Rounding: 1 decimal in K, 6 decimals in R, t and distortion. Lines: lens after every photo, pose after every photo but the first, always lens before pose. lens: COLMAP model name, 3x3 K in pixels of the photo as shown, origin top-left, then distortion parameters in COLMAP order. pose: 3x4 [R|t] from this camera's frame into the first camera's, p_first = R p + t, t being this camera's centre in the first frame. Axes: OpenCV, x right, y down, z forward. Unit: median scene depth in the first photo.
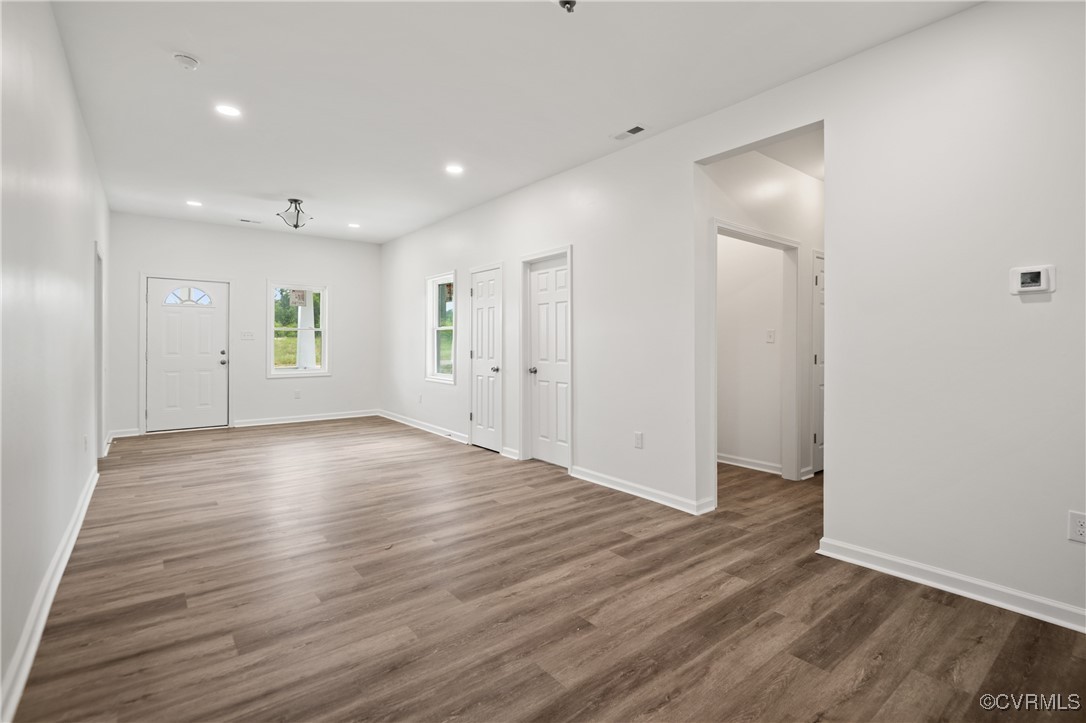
lens RADIAL K [[514.6, 0, 551.8], [0, 514.6, 344.8], [0, 0, 1]] dist [0.000665, -0.002041]
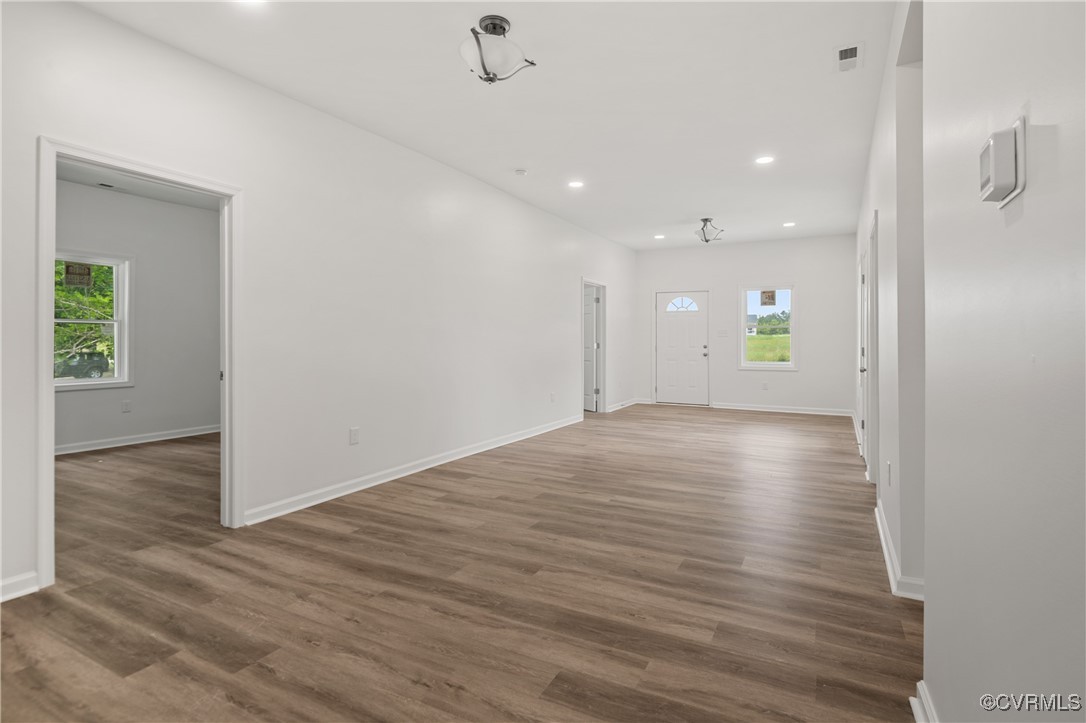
lens RADIAL K [[514.6, 0, 572.7], [0, 514.6, 339.0], [0, 0, 1]] dist [0.000665, -0.002041]
pose [[0.433141, -0.001278, -0.901325, 1.129851], [-0.006452, 0.999969, -0.004518, 0.010857], [0.901303, 0.007772, 0.433120, 0.539285]]
